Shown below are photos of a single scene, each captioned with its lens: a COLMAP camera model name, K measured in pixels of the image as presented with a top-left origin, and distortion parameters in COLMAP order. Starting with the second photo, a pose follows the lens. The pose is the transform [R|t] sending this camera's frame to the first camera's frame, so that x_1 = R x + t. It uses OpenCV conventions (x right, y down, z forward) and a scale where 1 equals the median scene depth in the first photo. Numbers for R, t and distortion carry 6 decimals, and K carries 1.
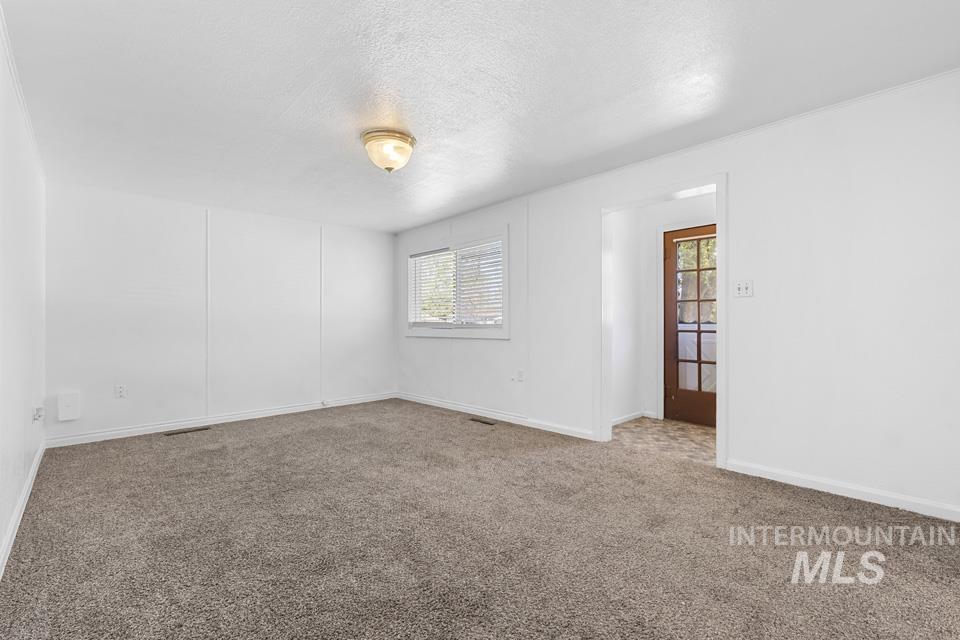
lens RADIAL K [[428.1, 0, 484.8], [0, 428.1, 324.0], [0, 0, 1]] dist [-0.002115, 0.000558]
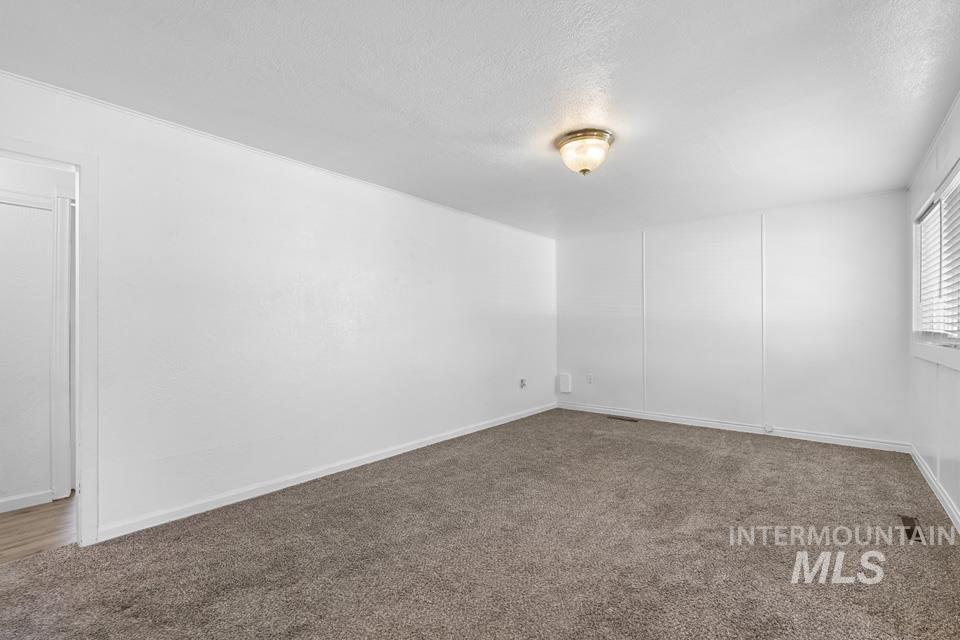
lens RADIAL K [[428.1, 0, 484.8], [0, 428.1, 324.0], [0, 0, 1]] dist [-0.002115, 0.000558]
pose [[0.135106, -0.002081, -0.990829, 0.599224], [-0.004325, 0.999987, -0.002690, -0.020366], [0.990822, 0.004649, 0.135096, 0.571715]]
